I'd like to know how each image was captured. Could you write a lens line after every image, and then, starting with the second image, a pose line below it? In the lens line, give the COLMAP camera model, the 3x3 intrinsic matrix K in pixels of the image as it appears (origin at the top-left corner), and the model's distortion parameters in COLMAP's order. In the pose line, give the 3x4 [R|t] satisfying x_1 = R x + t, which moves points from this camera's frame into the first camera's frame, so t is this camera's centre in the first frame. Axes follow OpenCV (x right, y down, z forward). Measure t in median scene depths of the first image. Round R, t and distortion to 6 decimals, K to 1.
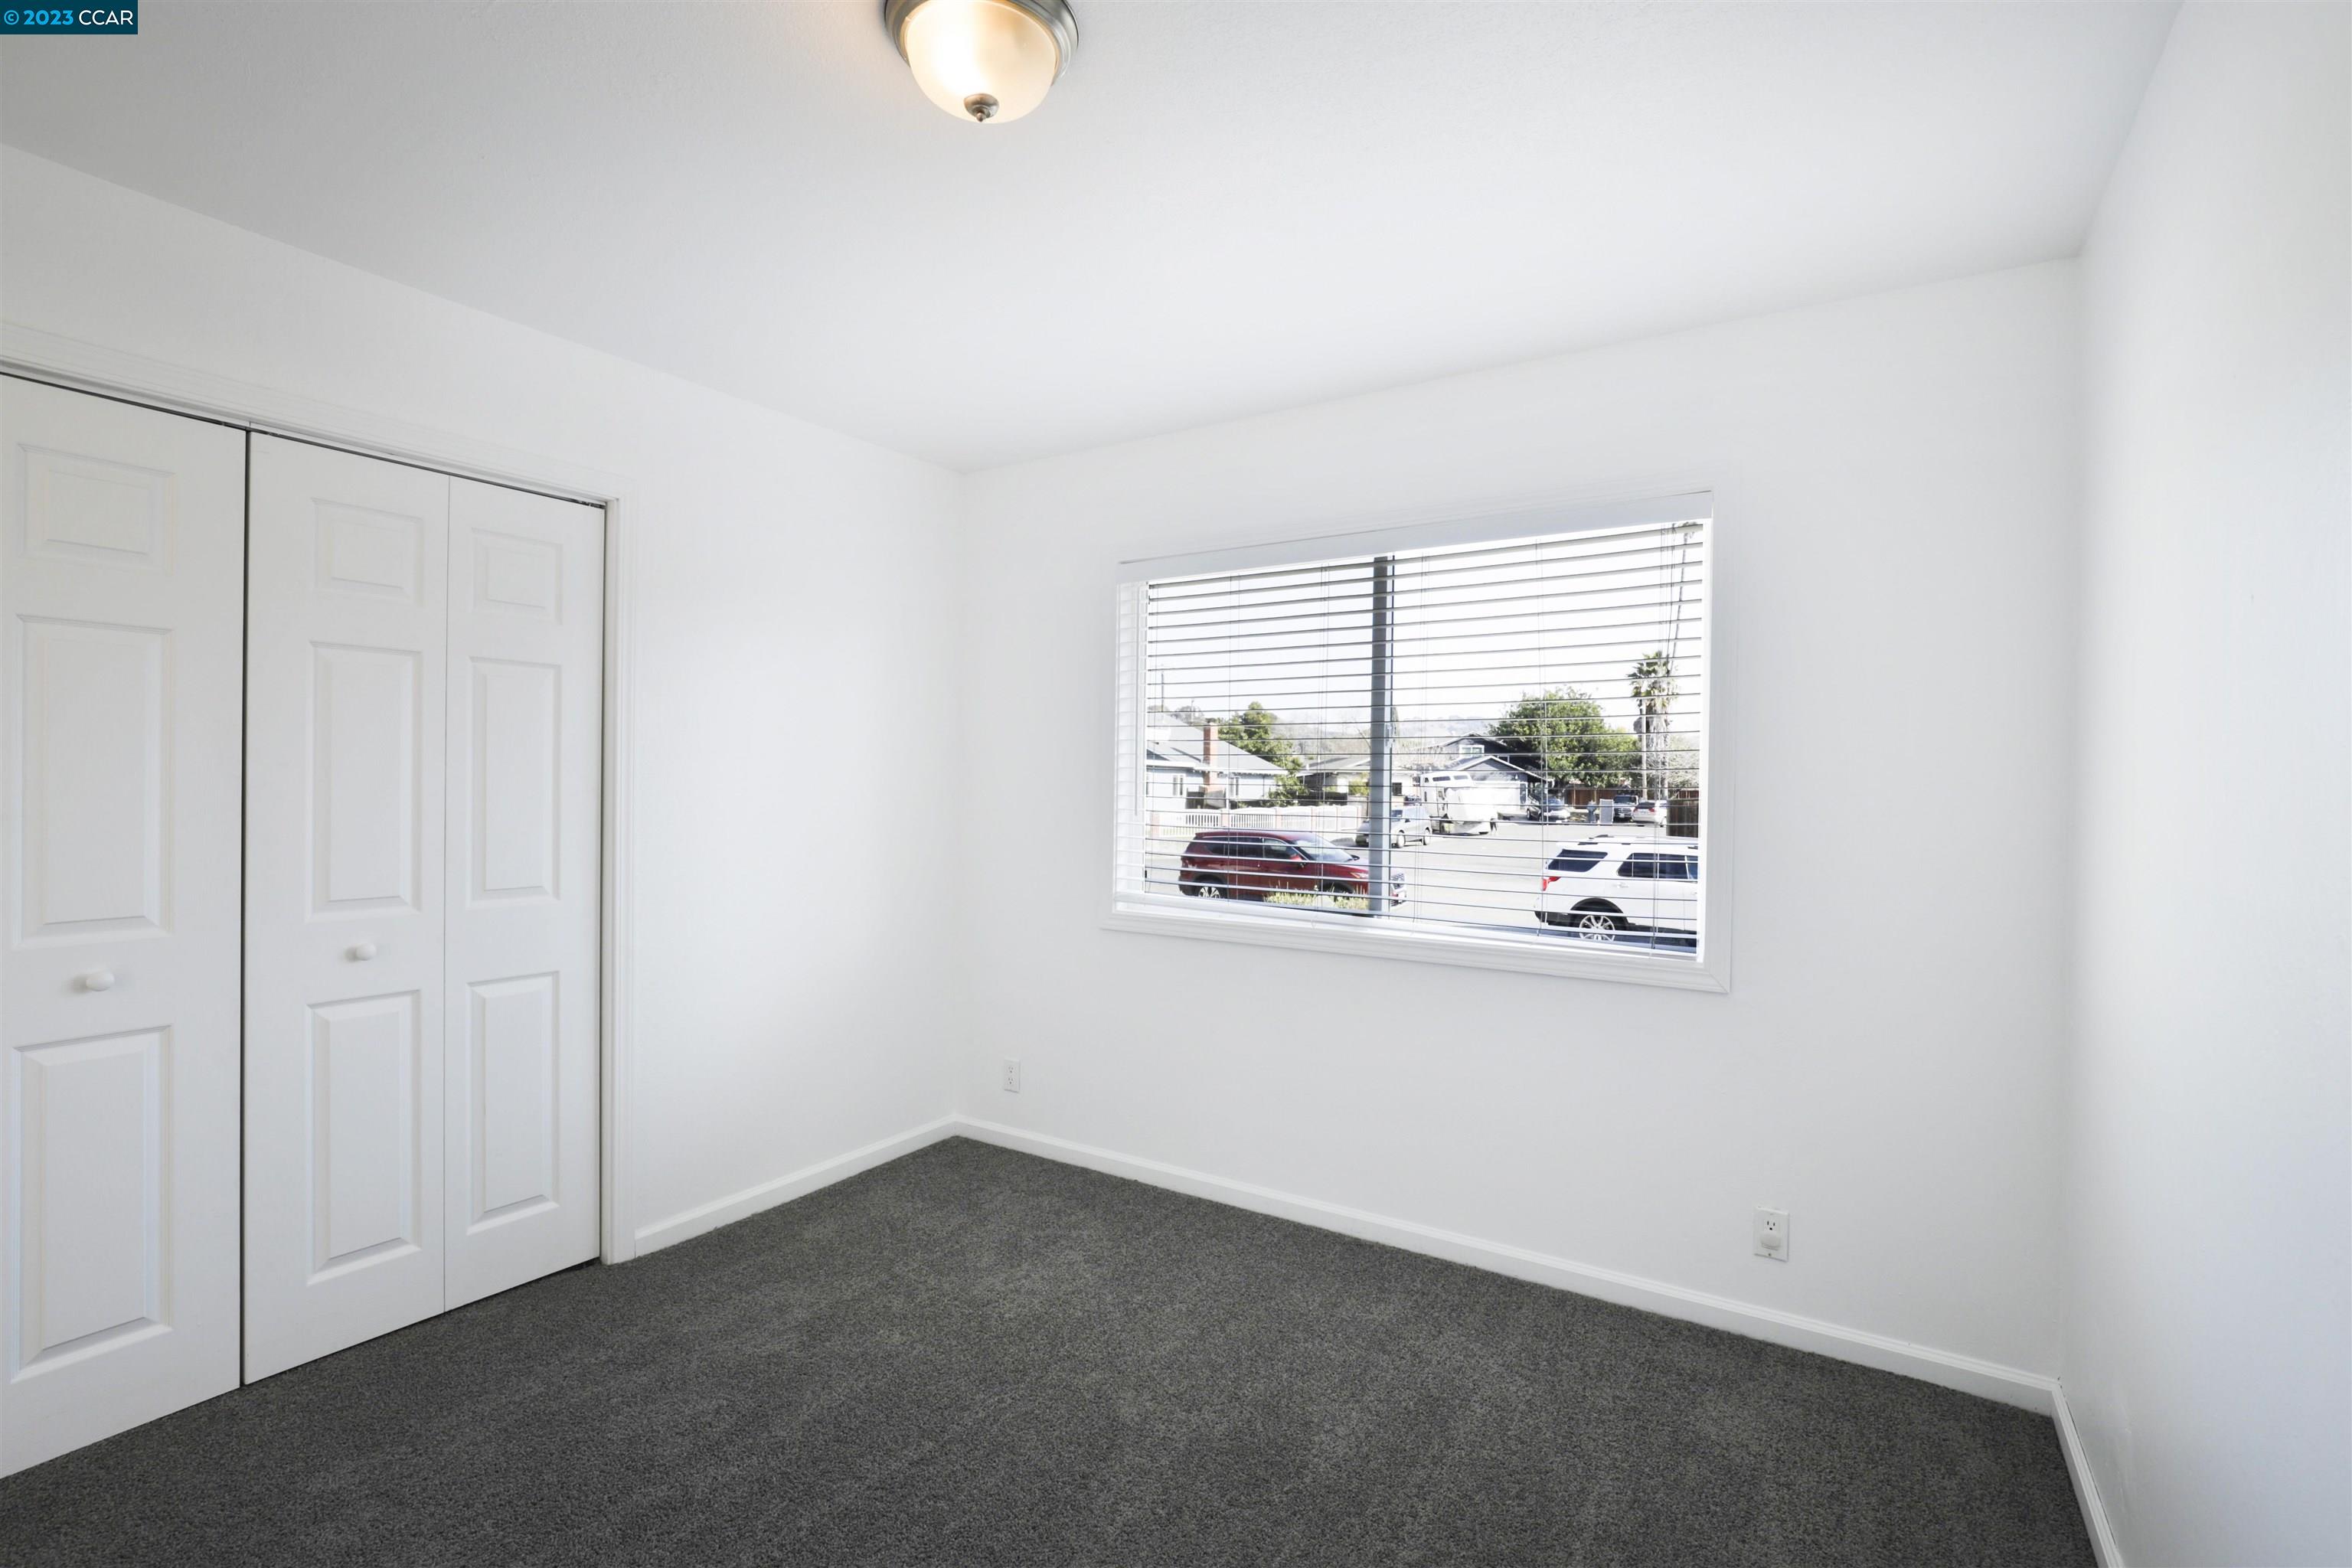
lens RADIAL K [[1077.9, 0, 1166.0], [0, 1077.9, 769.0], [0, 0, 1]] dist [-0.031160, 0.006566]
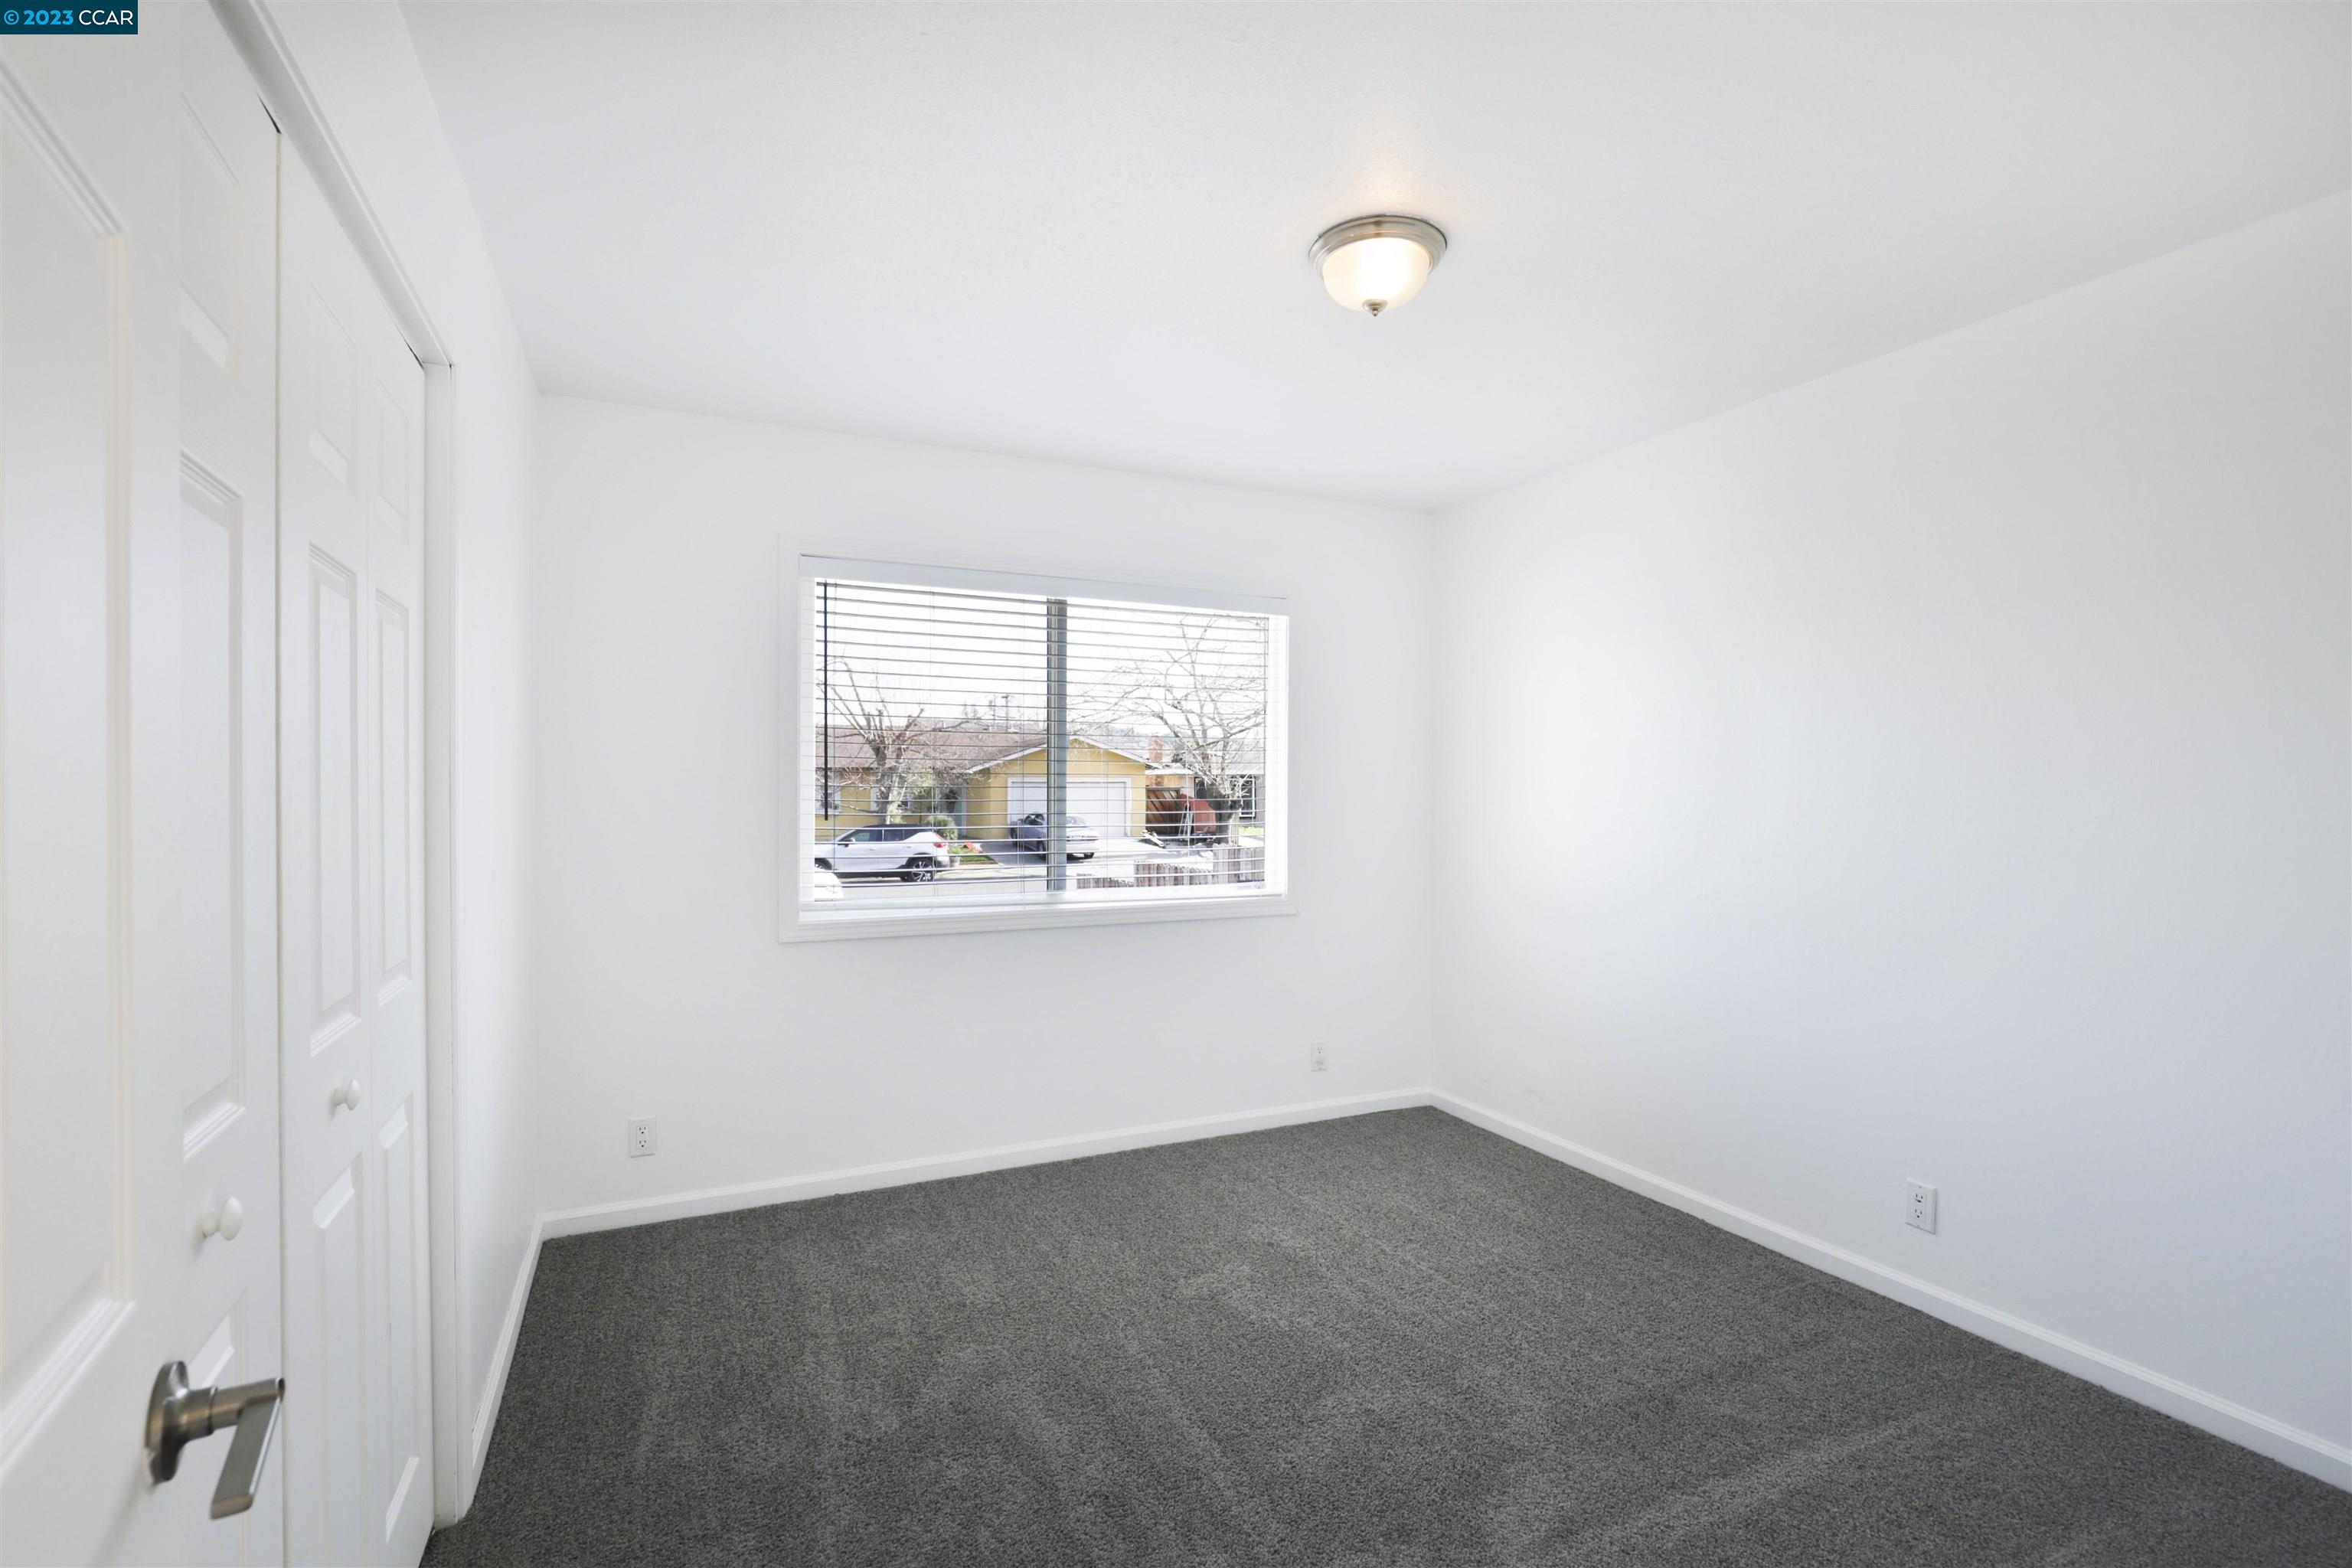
lens RADIAL K [[1077.9, 0, 1160.2], [0, 1077.9, 776.5], [0, 0, 1]] dist [-0.031160, 0.006566]
pose [[0.519160, 0.008112, 0.854639, -0.774961], [-0.004393, 0.999967, -0.006824, 0.010828], [-0.854666, -0.000212, 0.519179, 0.269542]]
